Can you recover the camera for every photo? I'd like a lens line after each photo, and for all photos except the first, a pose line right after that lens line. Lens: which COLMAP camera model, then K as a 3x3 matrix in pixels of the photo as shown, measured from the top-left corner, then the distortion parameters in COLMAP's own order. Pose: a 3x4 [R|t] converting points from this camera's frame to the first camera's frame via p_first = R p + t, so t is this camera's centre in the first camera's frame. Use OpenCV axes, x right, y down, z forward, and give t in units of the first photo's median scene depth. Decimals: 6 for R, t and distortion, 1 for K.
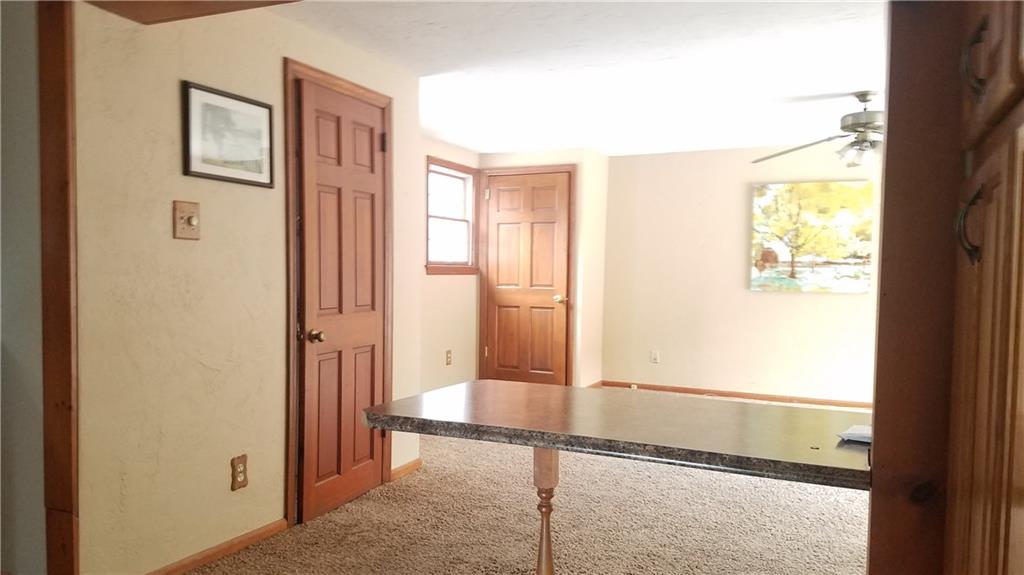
lens RADIAL K [[802.8, 0, 507.7], [0, 802.8, 305.8], [0, 0, 1]] dist [0.244567, -0.425357]
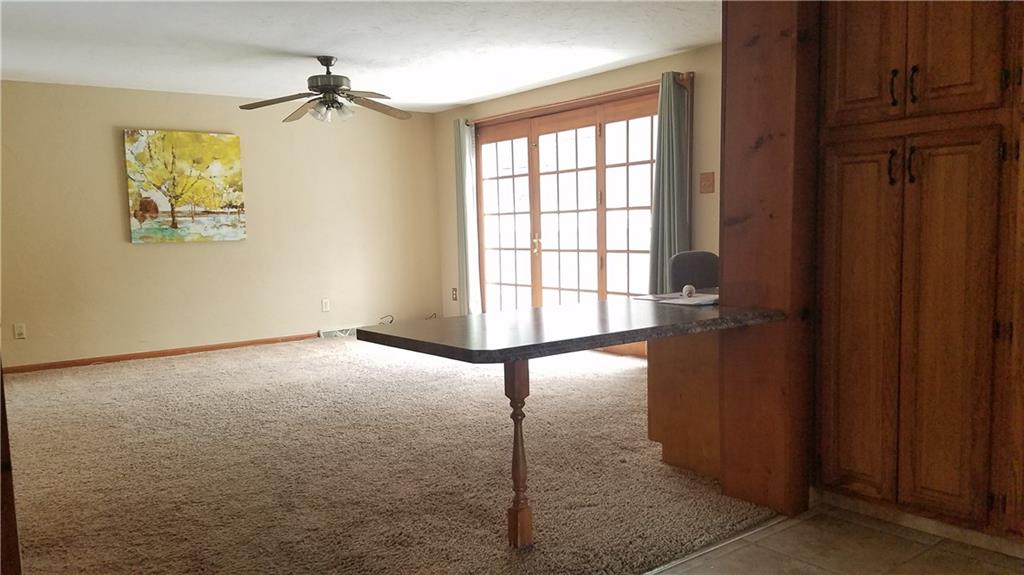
lens RADIAL K [[802.8, 0, 507.7], [0, 802.8, 305.8], [0, 0, 1]] dist [0.244567, -0.425357]
pose [[0.451978, -0.119796, 0.883948, -0.242398], [0.078624, 0.992435, 0.094296, -0.002485], [-0.888557, 0.026880, 0.457977, 0.130543]]
